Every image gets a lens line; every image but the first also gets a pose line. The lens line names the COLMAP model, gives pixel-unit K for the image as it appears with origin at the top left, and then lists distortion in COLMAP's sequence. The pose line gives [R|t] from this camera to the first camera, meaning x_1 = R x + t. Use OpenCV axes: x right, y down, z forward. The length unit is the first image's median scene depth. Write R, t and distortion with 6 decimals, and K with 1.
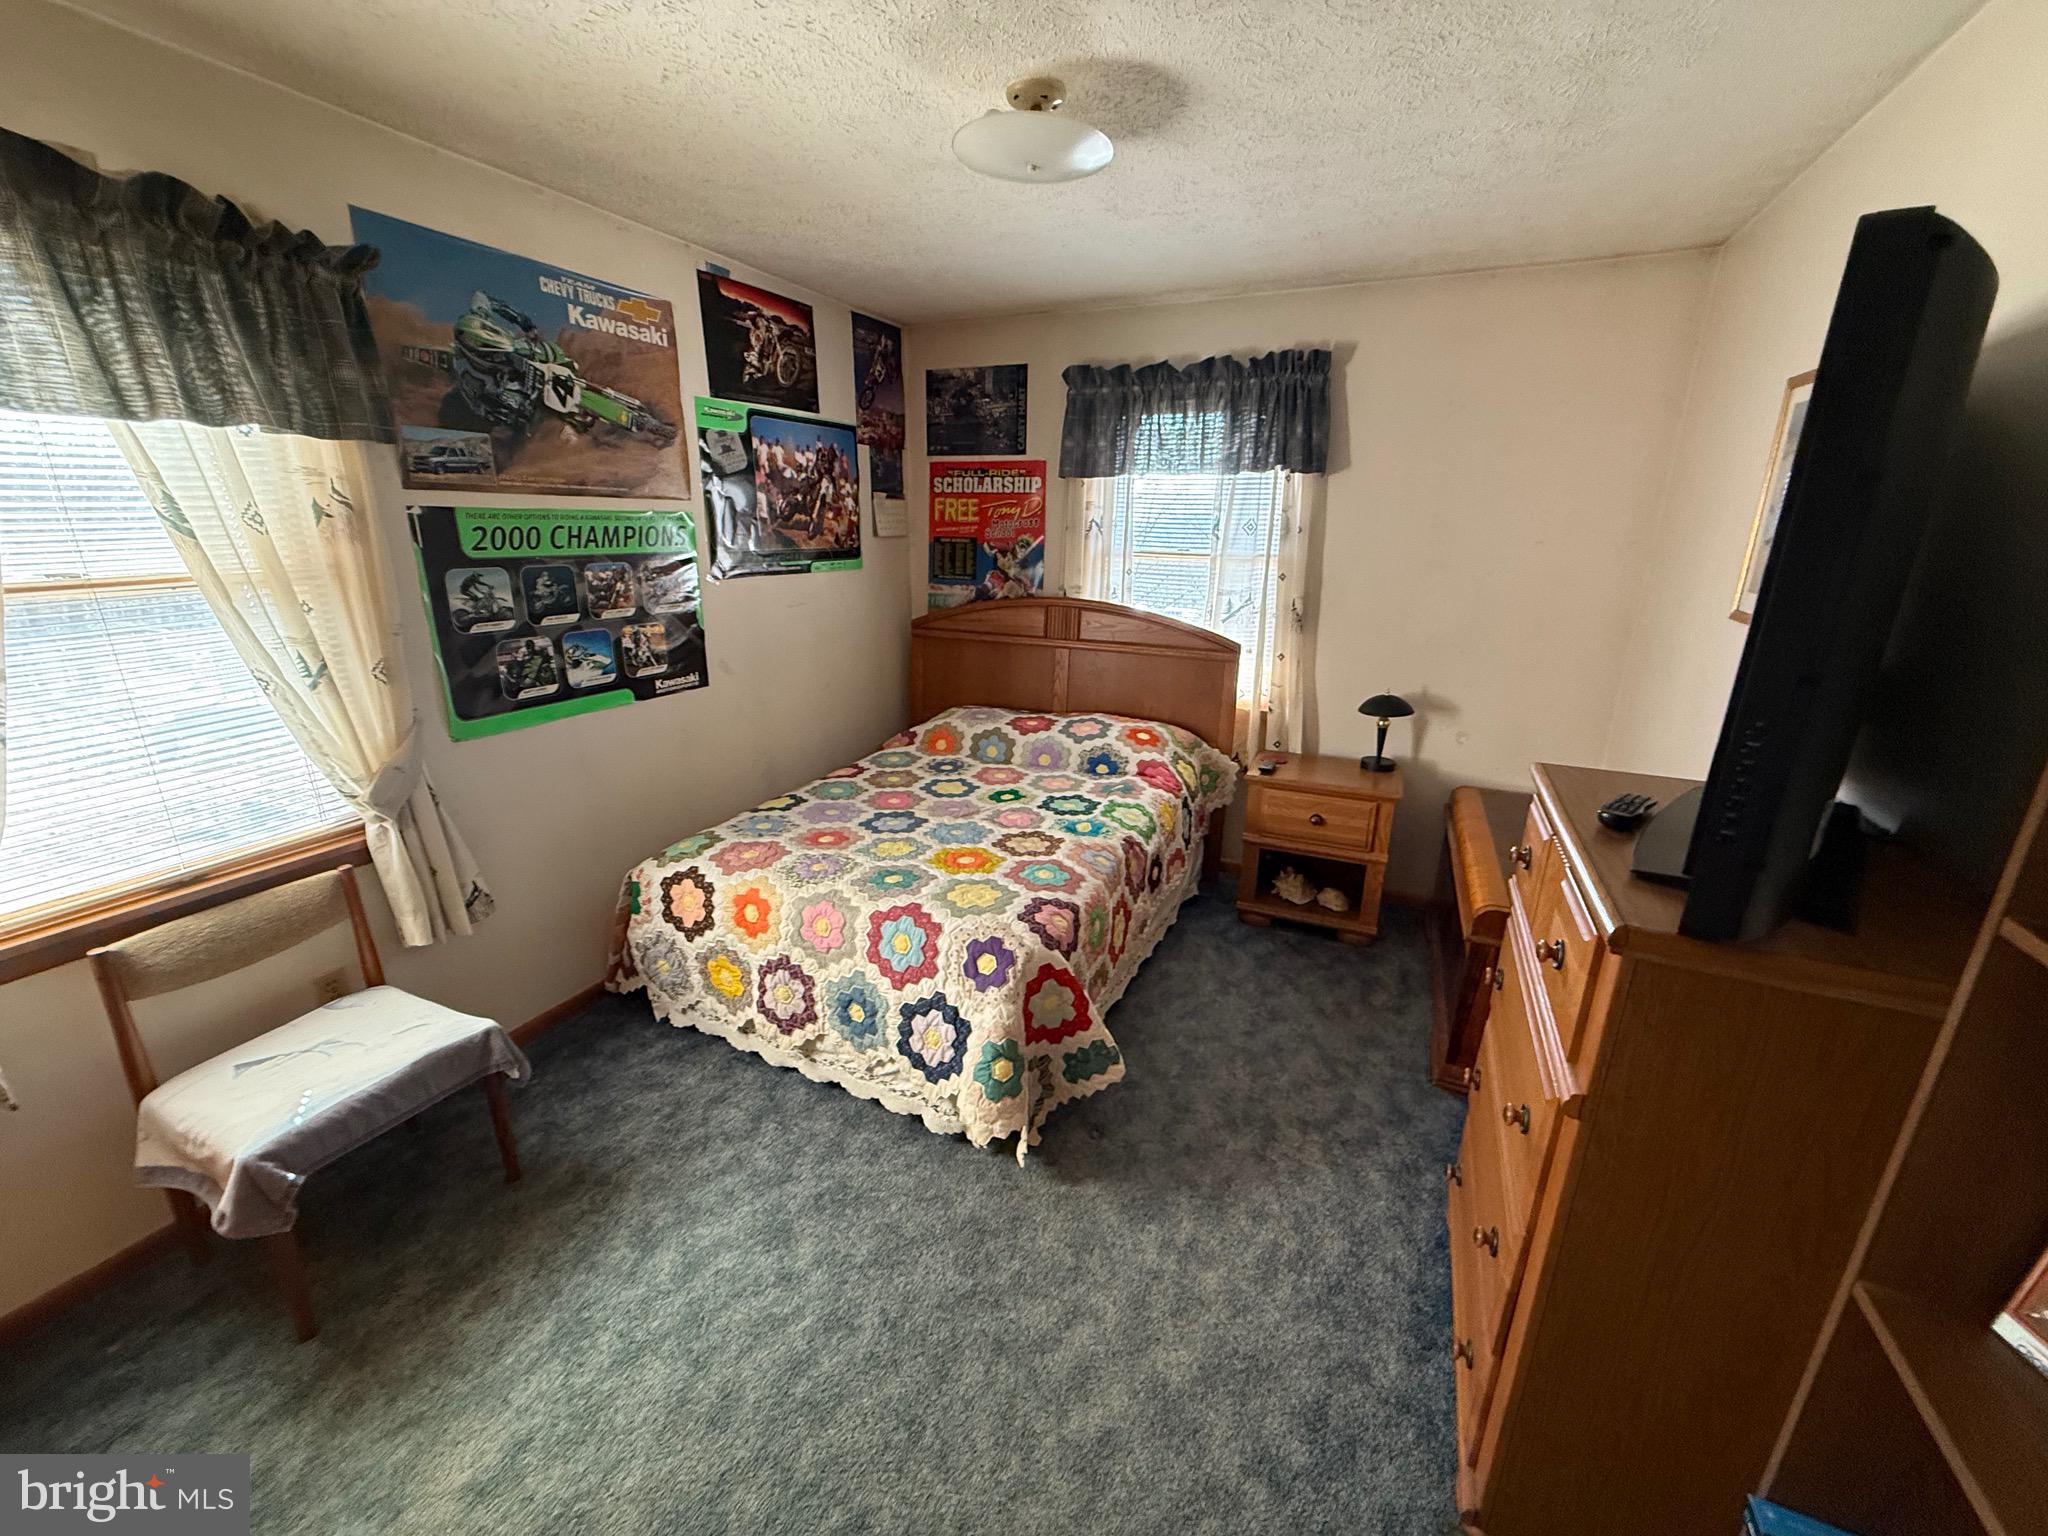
lens RADIAL K [[813.0, 0, 1025.7], [0, 813.0, 766.1], [0, 0, 1]] dist [-0.000034, -0.000058]
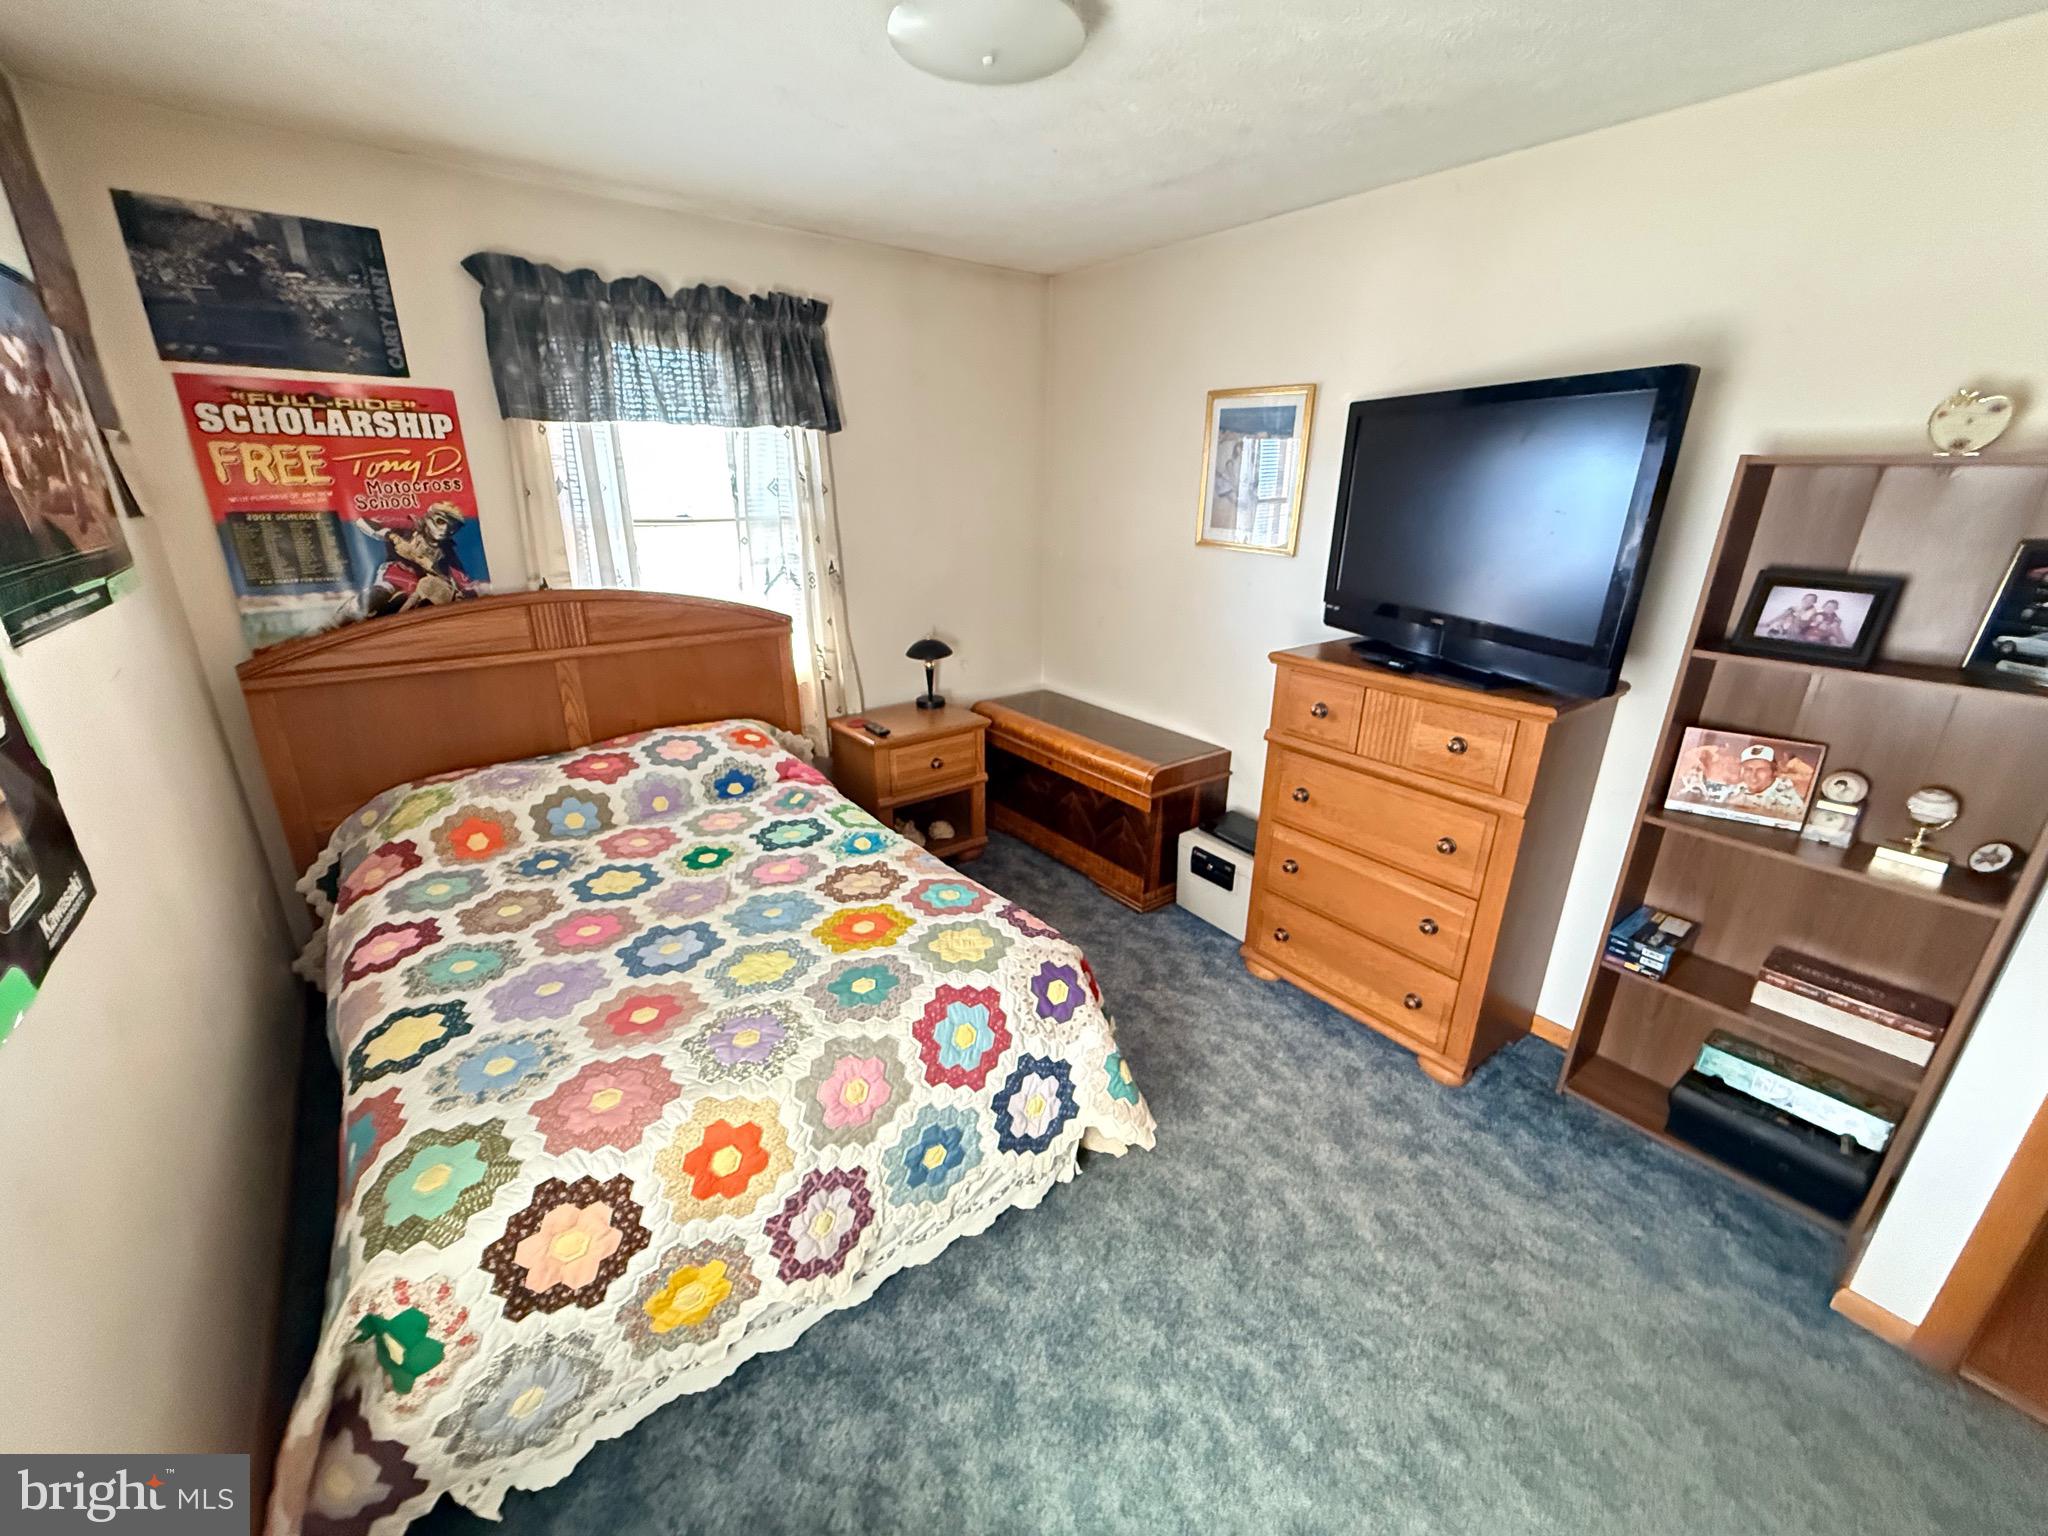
lens RADIAL K [[813.0, 0, 1026.7], [0, 813.0, 763.4], [0, 0, 1]] dist [-0.000034, -0.000058]
pose [[0.468574, -0.302421, 0.830048, -0.460747], [0.250549, 0.946494, 0.203408, -0.118661], [-0.847150, 0.112656, 0.519274, 0.330743]]
